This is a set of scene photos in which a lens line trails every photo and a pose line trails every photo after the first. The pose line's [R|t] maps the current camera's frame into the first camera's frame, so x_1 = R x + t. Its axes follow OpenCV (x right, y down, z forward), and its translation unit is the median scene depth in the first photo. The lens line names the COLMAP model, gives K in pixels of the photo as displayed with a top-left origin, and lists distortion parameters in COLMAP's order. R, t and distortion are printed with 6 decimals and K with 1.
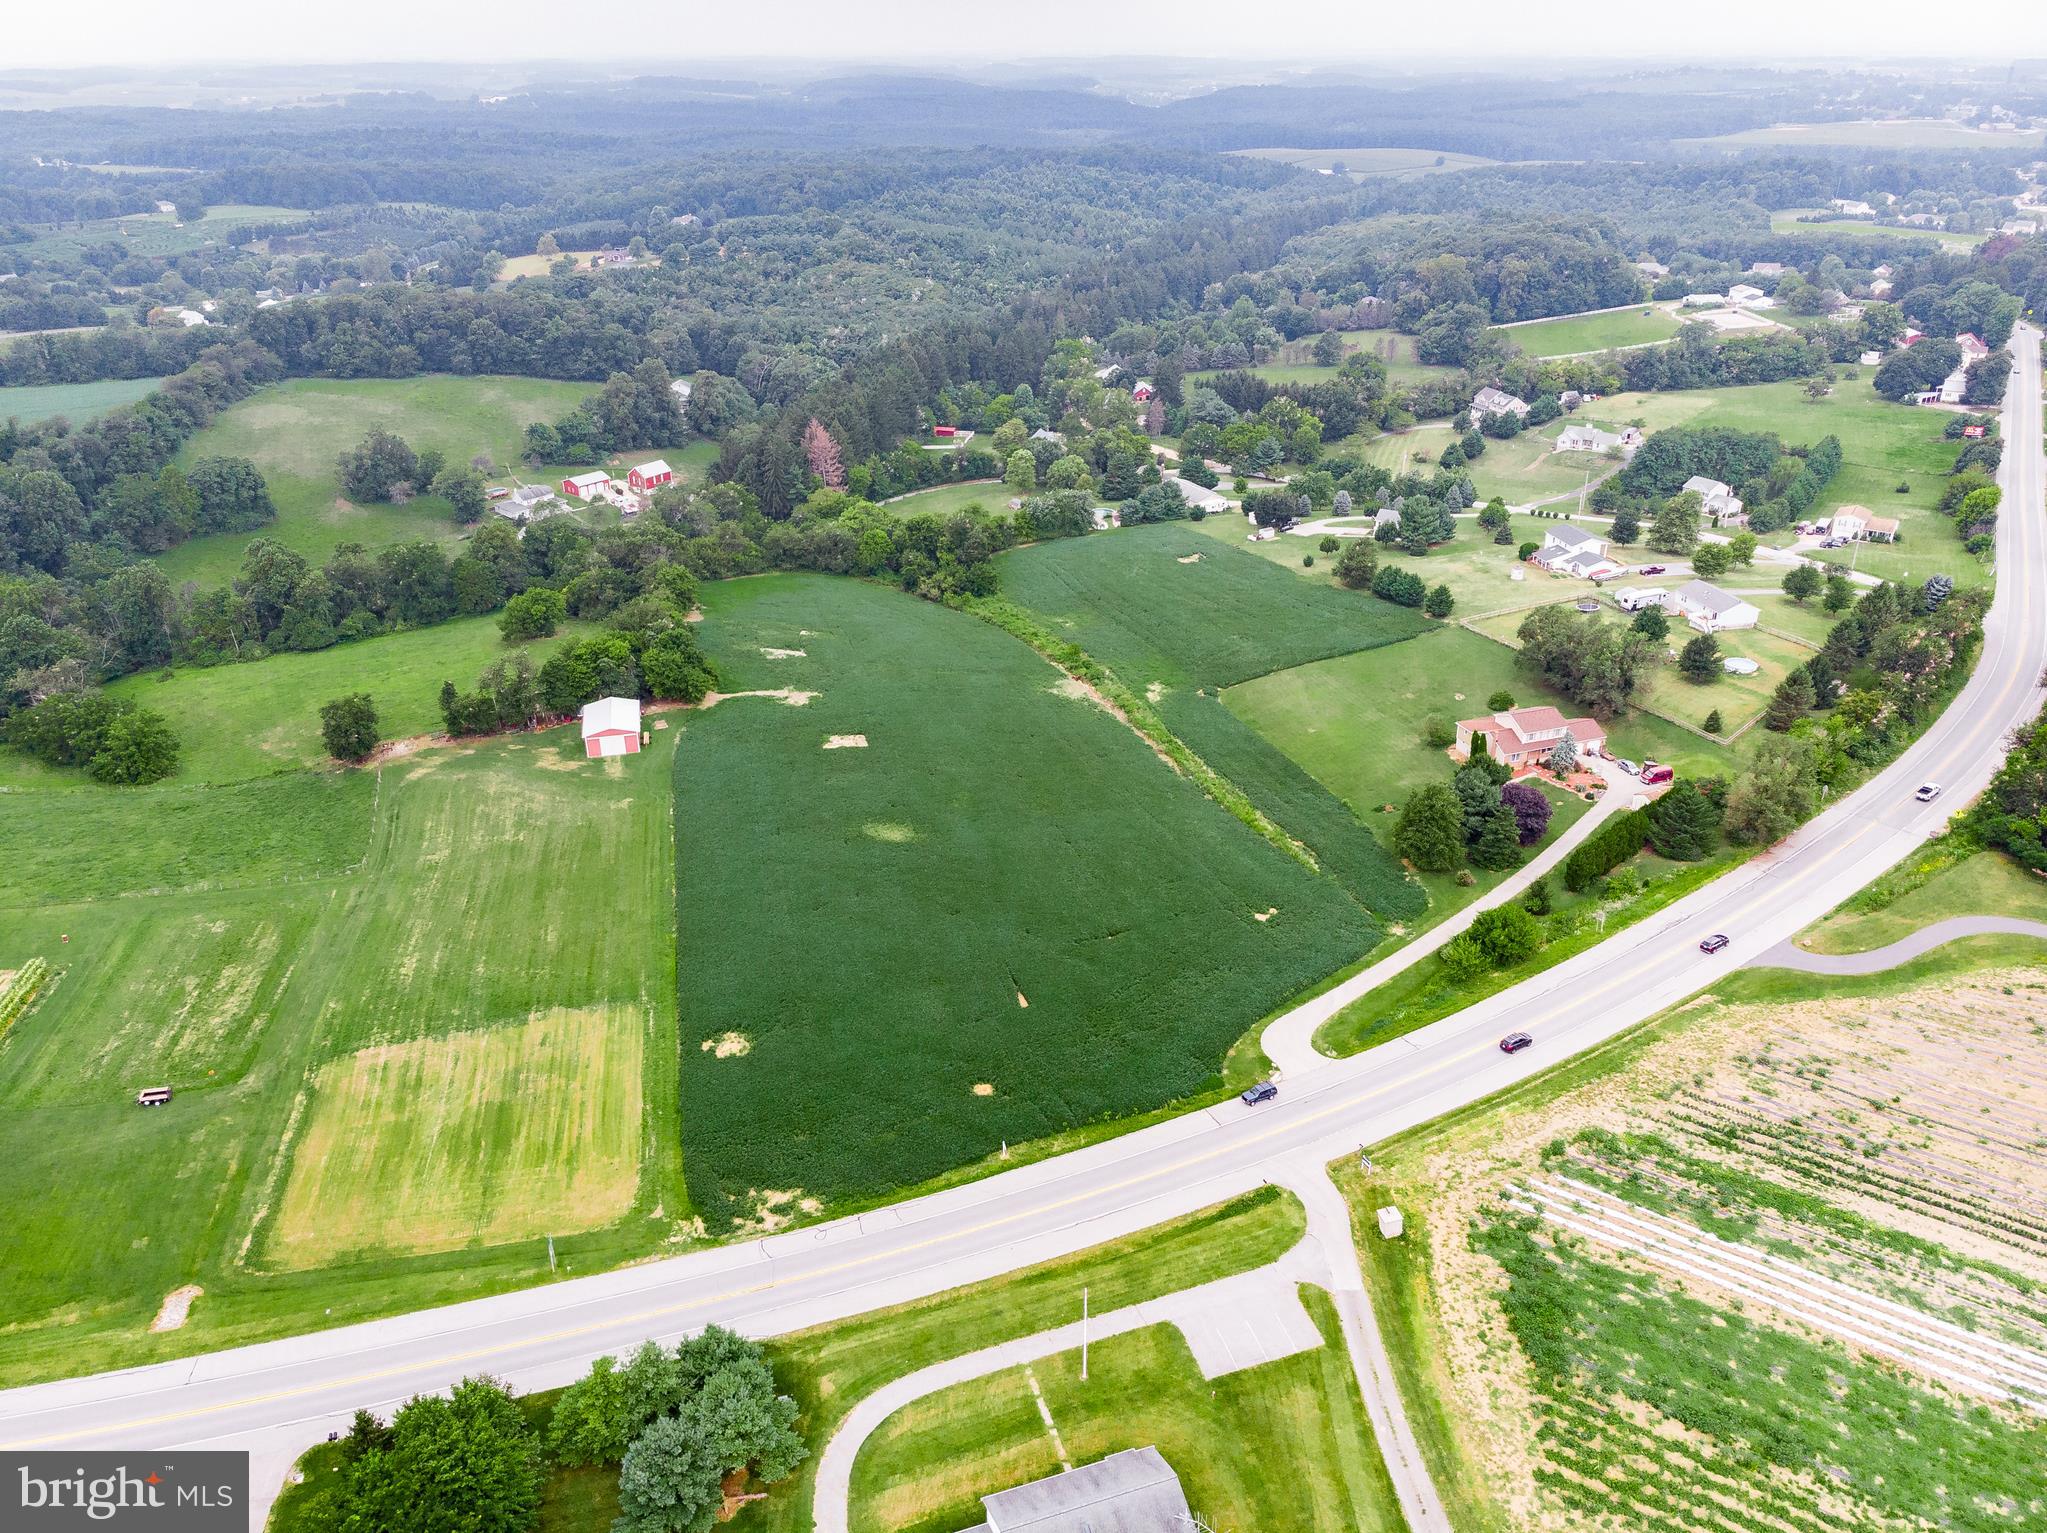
lens RADIAL K [[1507.6, 0, 1013.5], [0, 1507.6, 761.9], [0, 0, 1]] dist [-0.011292, 0.021339]
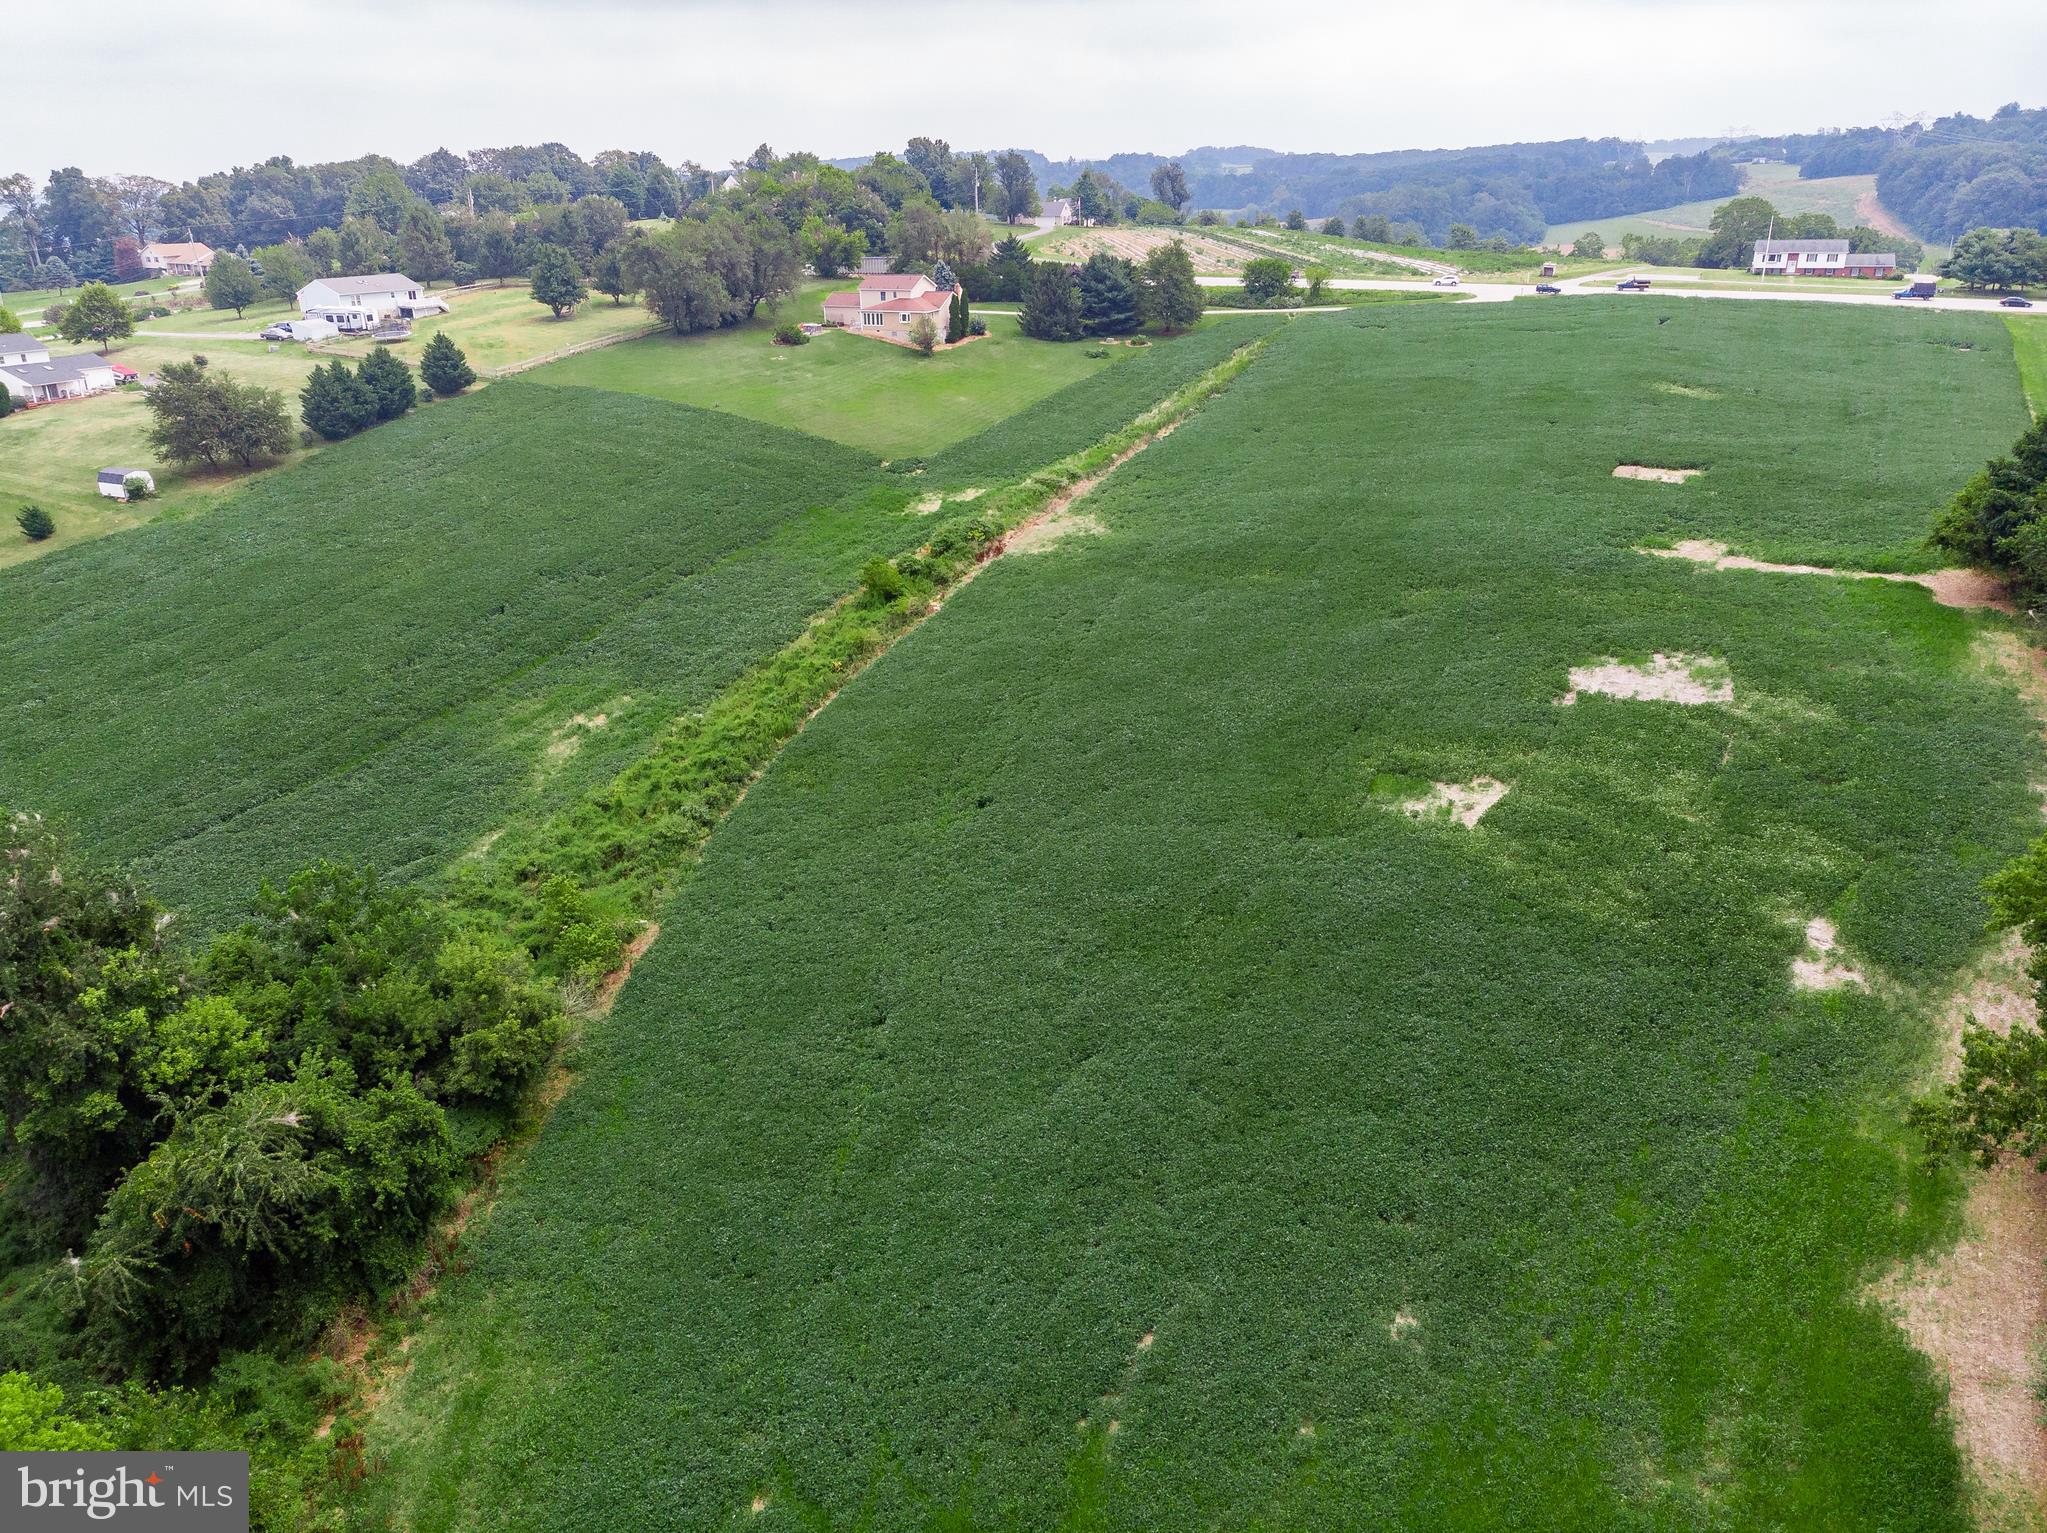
lens RADIAL K [[1507.6, 0, 1013.5], [0, 1507.6, 761.9], [0, 0, 1]] dist [-0.011292, 0.021339]
pose [[-0.746352, -0.219159, 0.628433, -0.311268], [0.315015, 0.715441, 0.623626, -0.350514], [-0.586280, 0.663410, -0.464933, 1.539874]]
